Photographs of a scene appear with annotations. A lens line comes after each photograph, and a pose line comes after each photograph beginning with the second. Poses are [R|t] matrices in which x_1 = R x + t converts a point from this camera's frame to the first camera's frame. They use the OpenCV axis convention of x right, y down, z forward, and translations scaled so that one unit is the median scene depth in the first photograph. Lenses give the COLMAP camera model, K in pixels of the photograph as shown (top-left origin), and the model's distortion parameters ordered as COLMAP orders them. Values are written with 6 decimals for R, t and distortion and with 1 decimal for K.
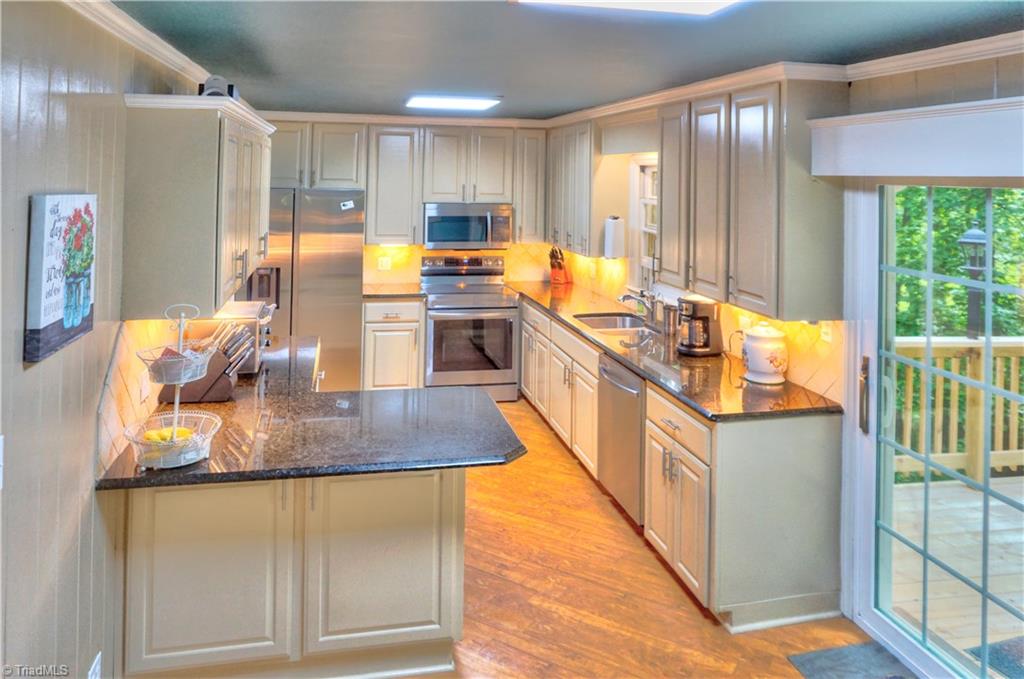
lens RADIAL K [[732.8, 0, 512.0], [0, 732.8, 339.5], [0, 0, 1]] dist [-0.024261, -0.001668]
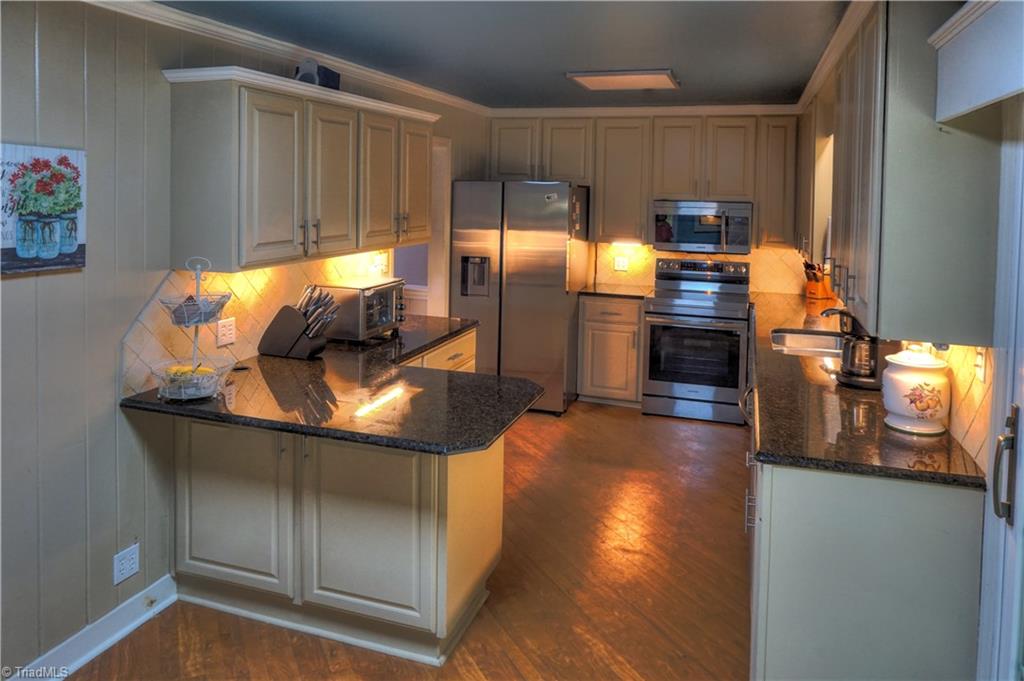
lens RADIAL K [[702.9, 0, 511.6], [0, 702.9, 366.2], [0, 0, 1]] dist [-0.037173, 0.001413]
pose [[0.853279, 0.121835, -0.507021, 0.356039], [-0.113758, 0.992395, 0.047020, 0.009121], [0.508894, 0.017556, 0.860650, 0.218736]]
